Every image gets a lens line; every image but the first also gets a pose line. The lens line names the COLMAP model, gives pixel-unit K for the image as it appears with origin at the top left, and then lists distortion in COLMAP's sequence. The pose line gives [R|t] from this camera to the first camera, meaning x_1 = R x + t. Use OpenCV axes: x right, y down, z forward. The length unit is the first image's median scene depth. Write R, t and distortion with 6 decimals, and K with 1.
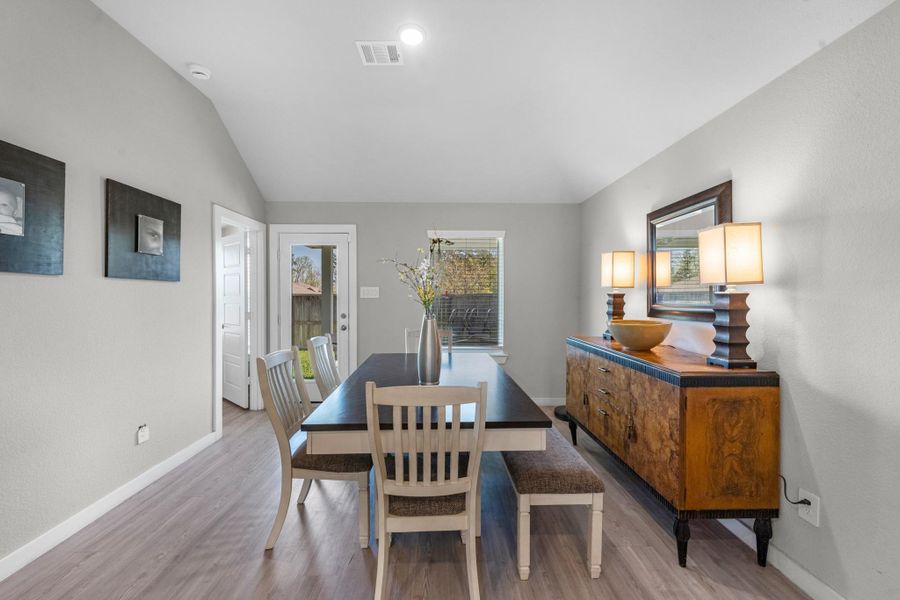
lens RADIAL K [[362.2, 0, 444.6], [0, 362.2, 298.4], [0, 0, 1]] dist [0.002451, 0.000543]
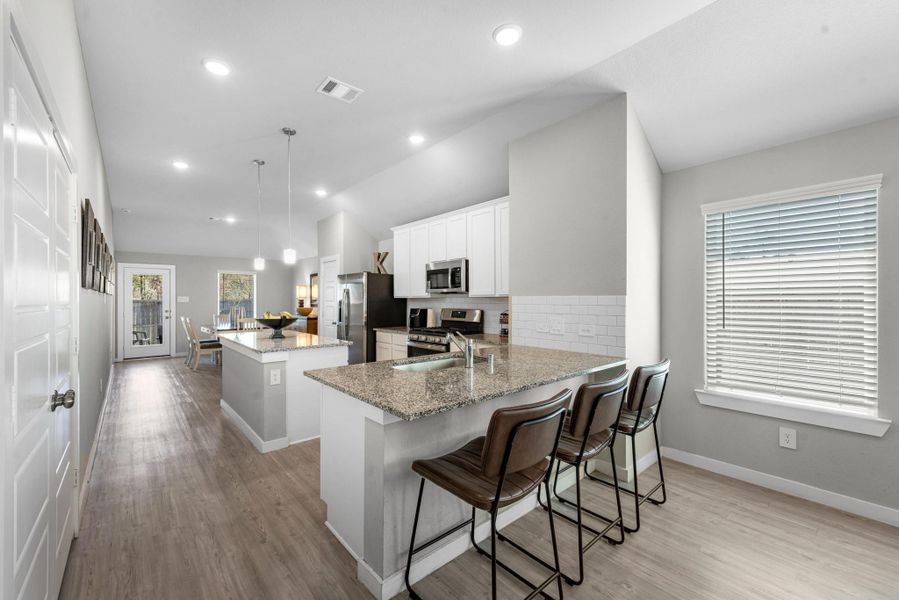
lens RADIAL K [[361.8, 0, 444.1], [0, 361.8, 298.4], [0, 0, 1]] dist [0.002451, 0.000543]
pose [[0.766527, -0.001031, 0.642211, -0.523847], [0.007825, 0.999939, -0.007735, 0.007030], [-0.642164, 0.010954, 0.766489, -1.979882]]
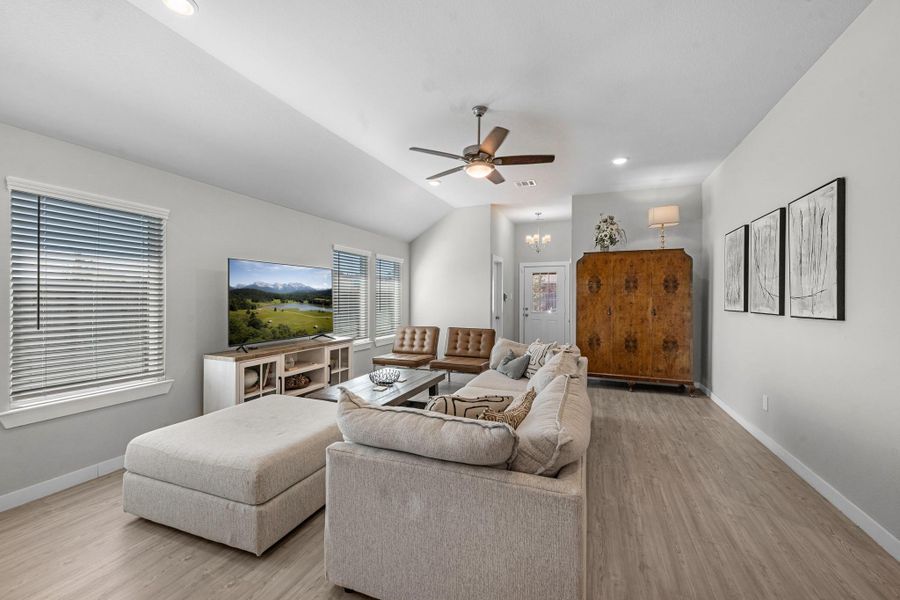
lens RADIAL K [[362.2, 0, 444.6], [0, 362.2, 298.4], [0, 0, 1]] dist [0.002451, 0.000543]
pose [[-0.916668, -0.006027, 0.399604, -0.506372], [-0.002524, 0.999954, 0.009290, 0.006351], [-0.399642, 0.007508, -0.916641, -1.696934]]
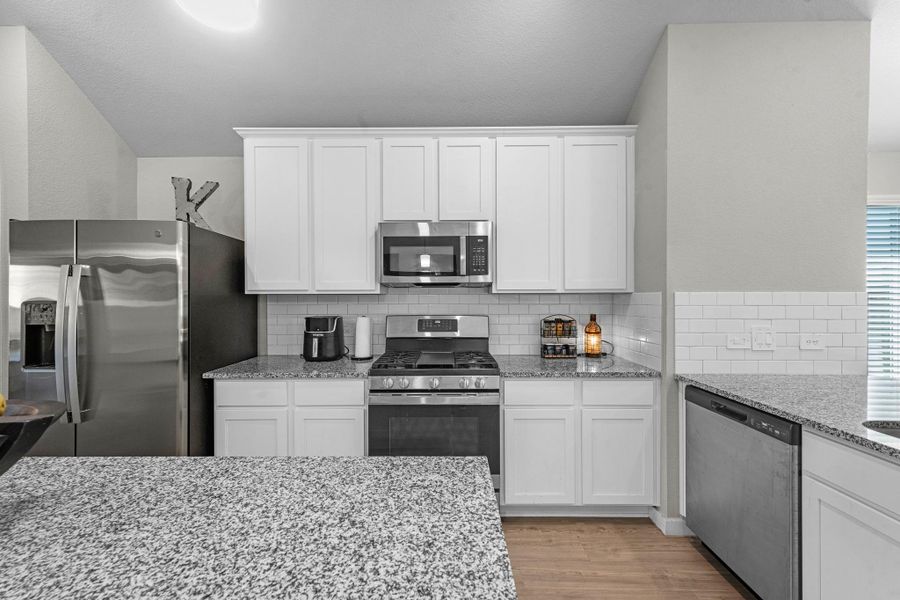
lens RADIAL K [[363.9, 0, 450.0], [0, 363.9, 300.0], [0, 0, 1]] dist [0.000778, -0.000029]
pose [[0.029653, -0.008926, 0.999520, -0.317613], [0.009983, 0.999913, 0.008633, -0.001207], [-0.999510, 0.009723, 0.029740, -0.896687]]
